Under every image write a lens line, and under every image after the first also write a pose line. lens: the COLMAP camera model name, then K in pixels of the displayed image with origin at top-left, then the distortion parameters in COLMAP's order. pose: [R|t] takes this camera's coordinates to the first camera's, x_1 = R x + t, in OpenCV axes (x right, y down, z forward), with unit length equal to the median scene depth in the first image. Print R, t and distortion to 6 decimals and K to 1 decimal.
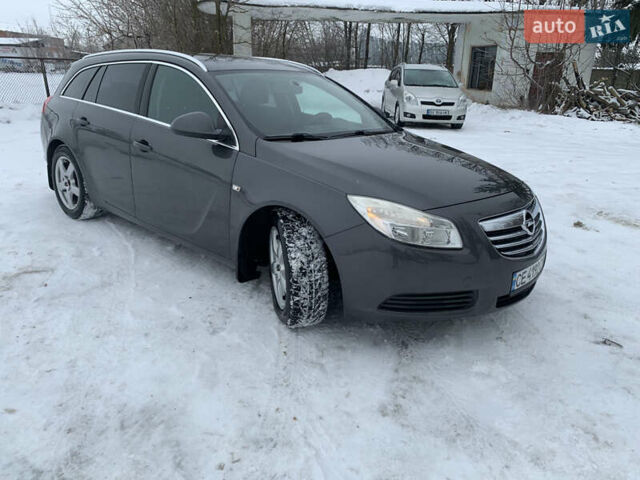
lens RADIAL K [[506.8, 0, 318.0], [0, 506.8, 239.2], [0, 0, 1]] dist [0.060666, -0.013007]
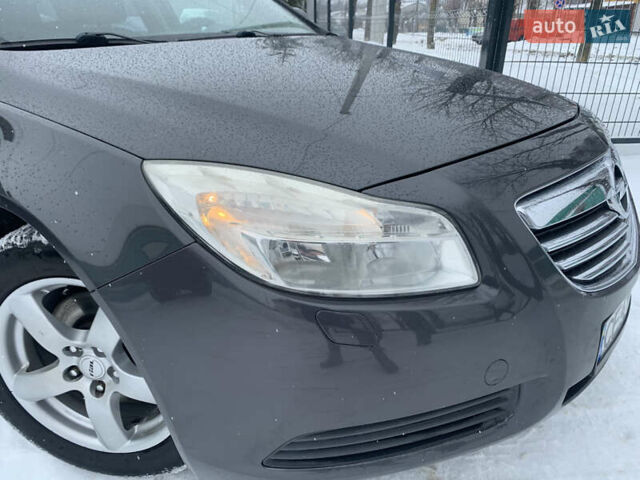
lens RADIAL K [[506.8, 0, 317.9], [0, 506.8, 239.9], [0, 0, 1]] dist [0.060666, -0.013007]
pose [[0.995345, -0.090861, 0.032140, 0.147442], [0.088312, 0.993385, 0.073400, -0.045275], [-0.038597, -0.070220, 0.996785, 0.587851]]
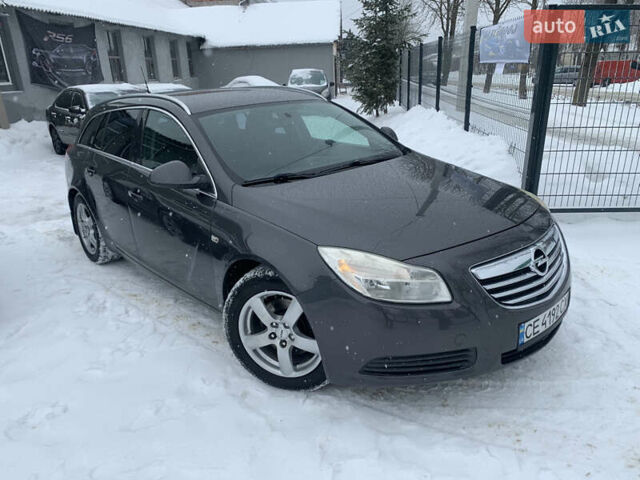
lens RADIAL K [[506.8, 0, 320.0], [0, 506.8, 237.3], [0, 0, 1]] dist [0.060666, -0.013007]
pose [[0.988883, -0.058249, -0.136812, 0.170315], [0.057065, 0.998291, -0.012564, -0.084804], [0.137310, 0.004617, 0.990517, 0.096923]]
